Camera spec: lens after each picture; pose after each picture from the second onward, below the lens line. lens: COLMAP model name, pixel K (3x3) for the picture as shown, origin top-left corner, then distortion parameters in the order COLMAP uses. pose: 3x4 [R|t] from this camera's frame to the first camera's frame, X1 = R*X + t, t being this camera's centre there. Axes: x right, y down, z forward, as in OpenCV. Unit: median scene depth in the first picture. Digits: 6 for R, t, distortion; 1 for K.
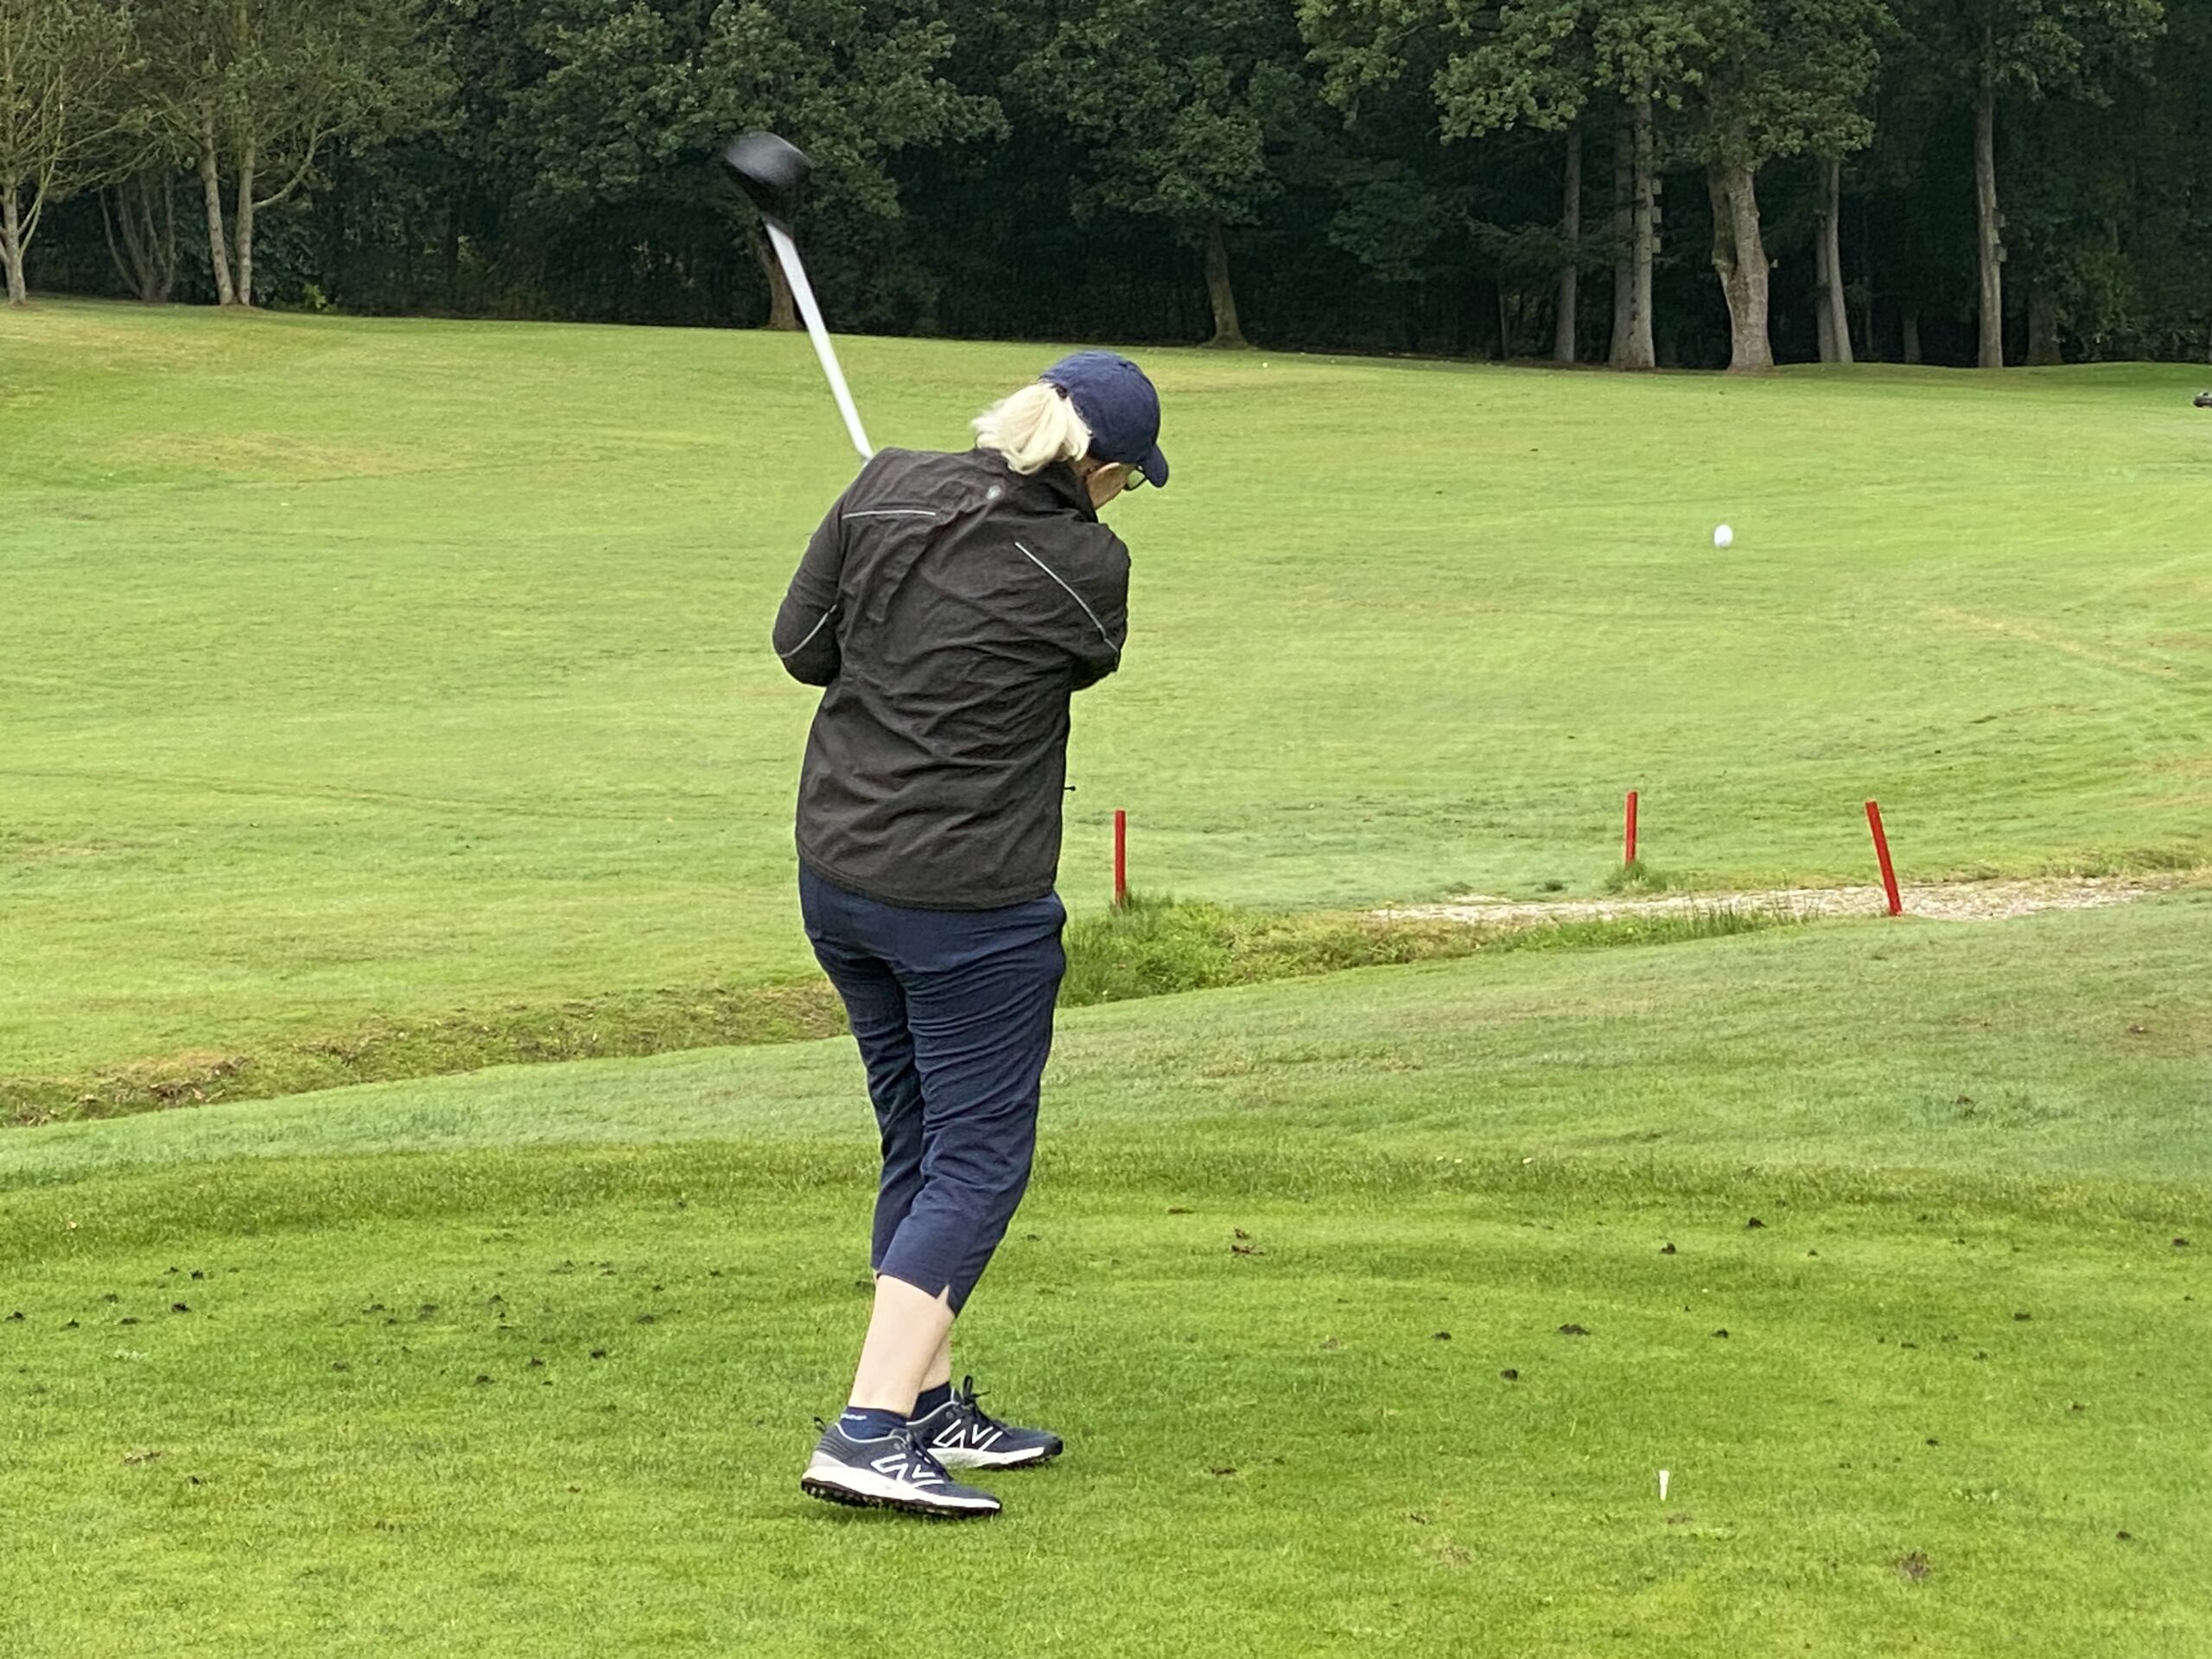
lens RADIAL K [[7592.7, 0, 1105.2], [0, 7592.7, 830.0], [0, 0, 1]] dist [0.040096, 0.000000]
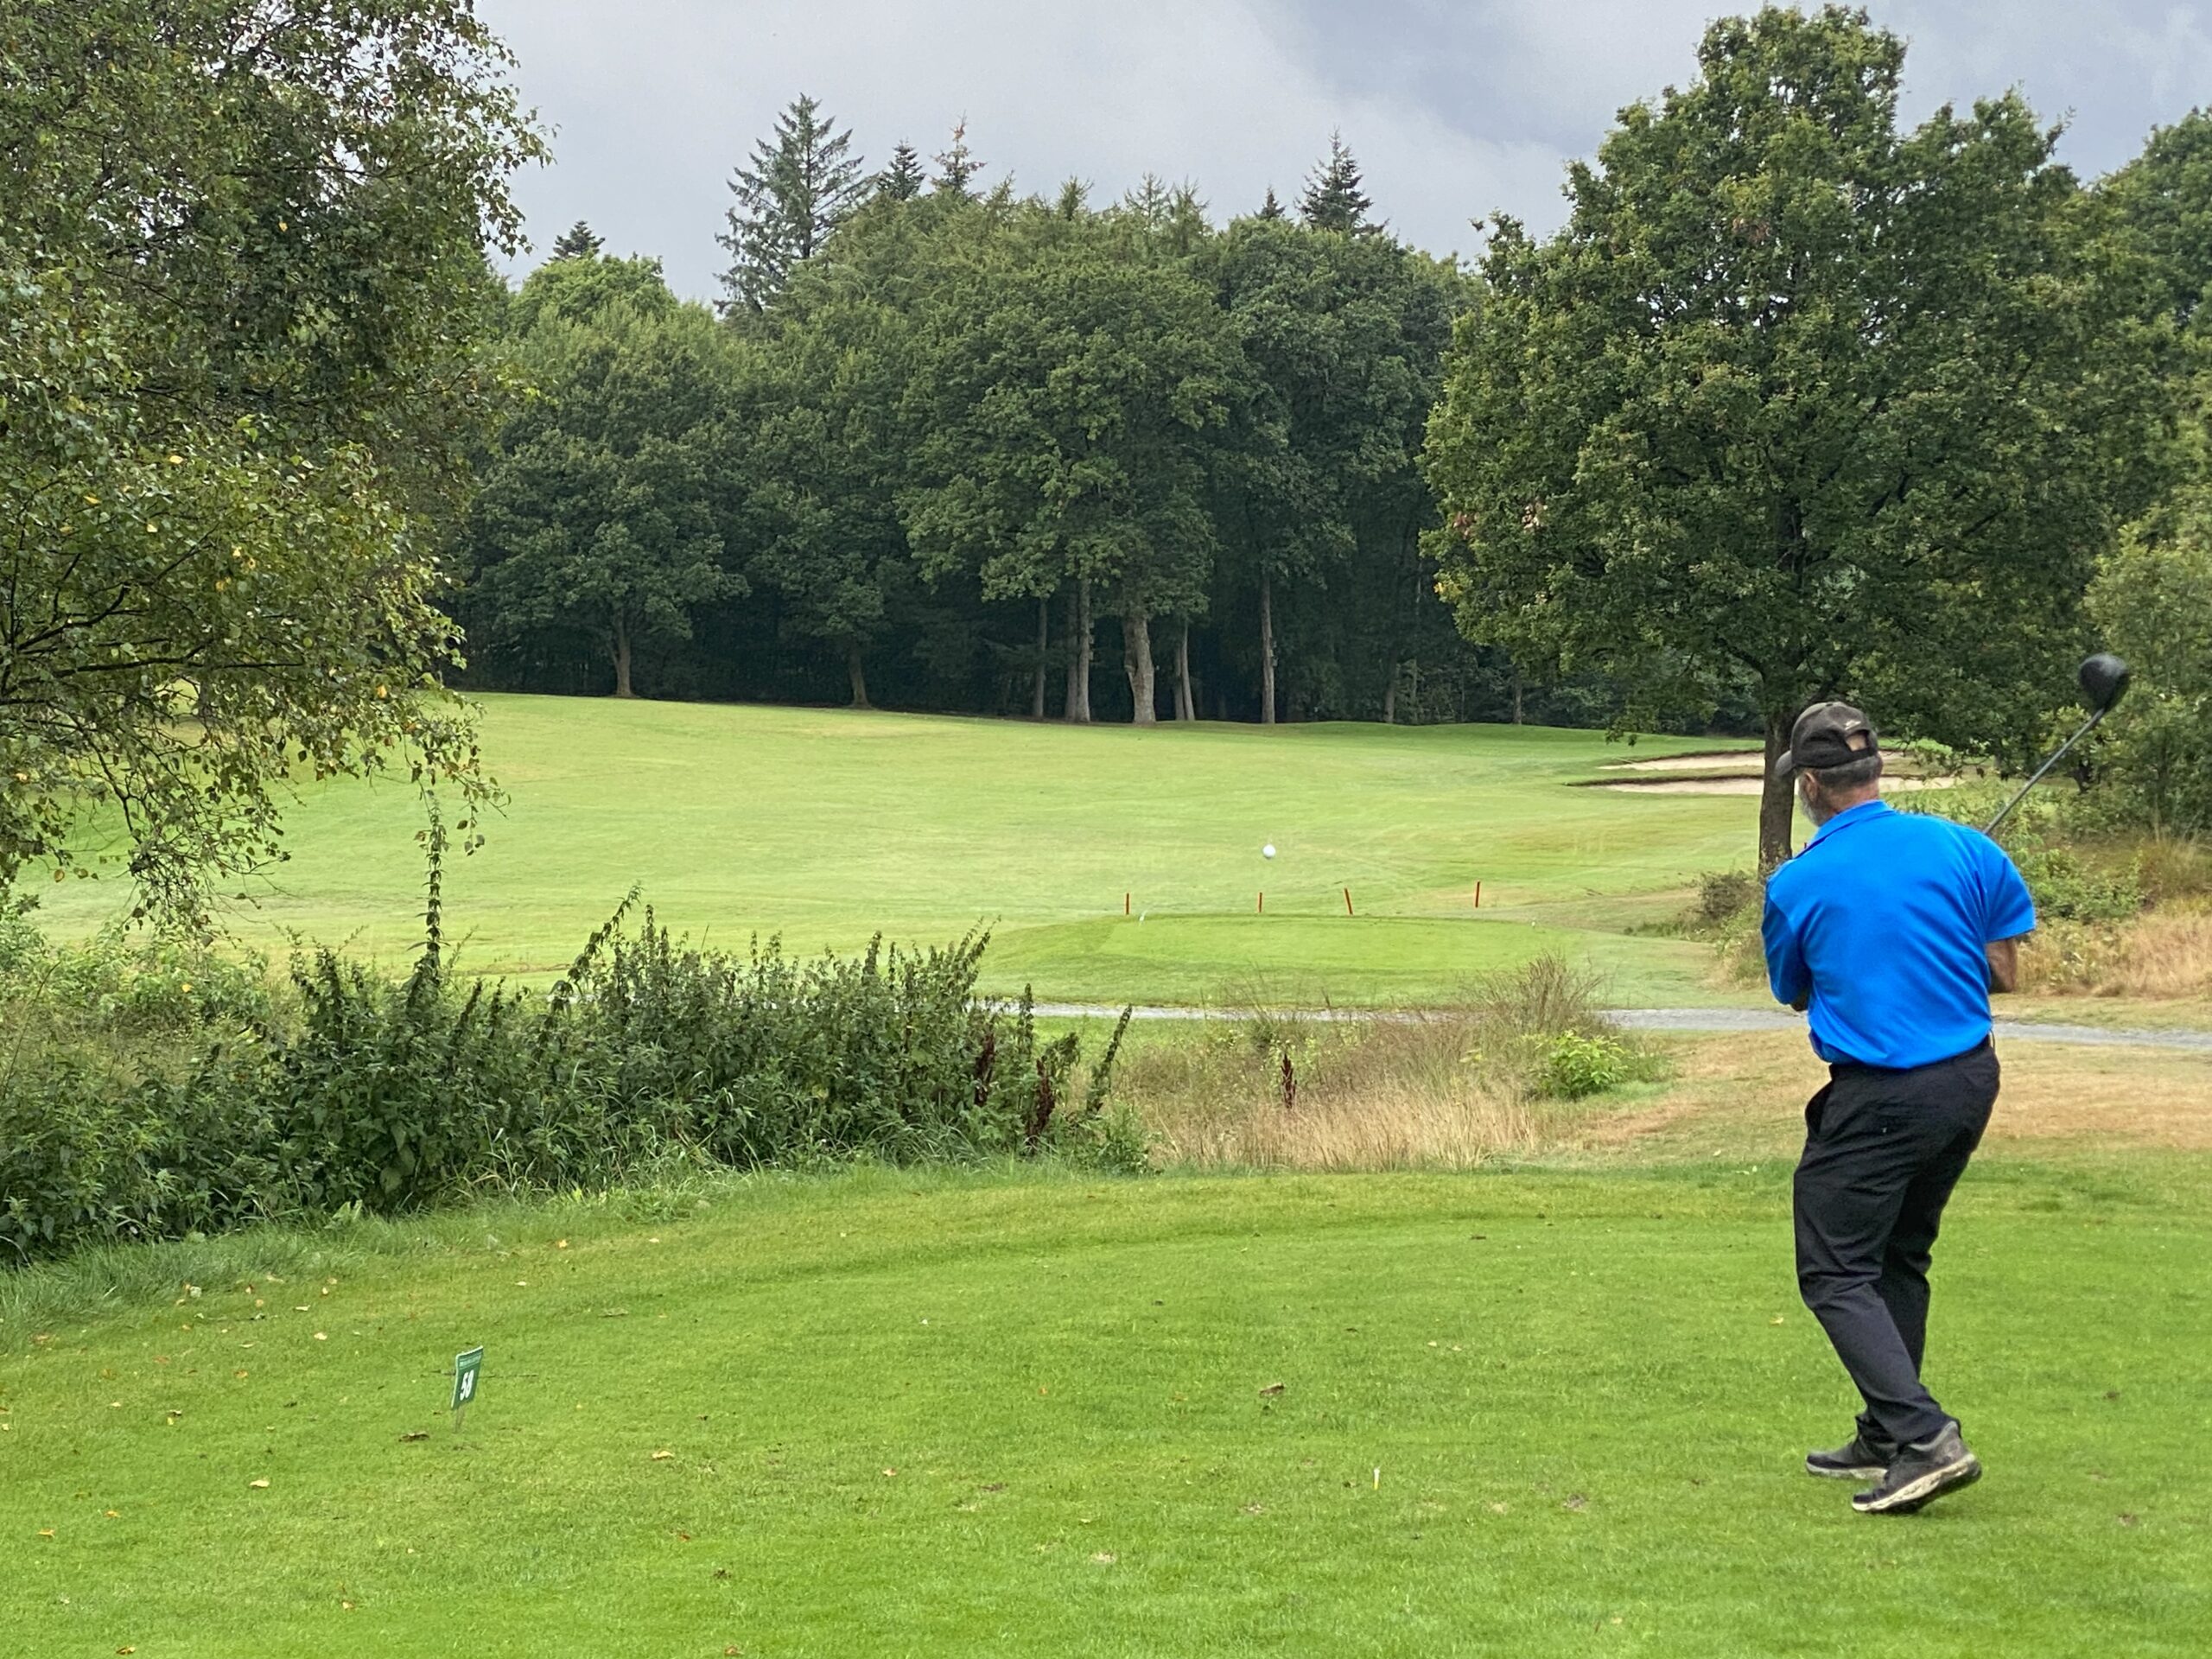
lens RADIAL K [[5479.5, 0, 1106.2], [0, 5479.5, 830.0], [0, 0, 1]] dist [-0.049543, 0.000000]
pose [[0.994935, 0.008448, 0.100161, -0.060983], [-0.005032, 0.999399, -0.034309, 0.012693], [-0.100390, 0.033631, 0.994380, -0.356369]]
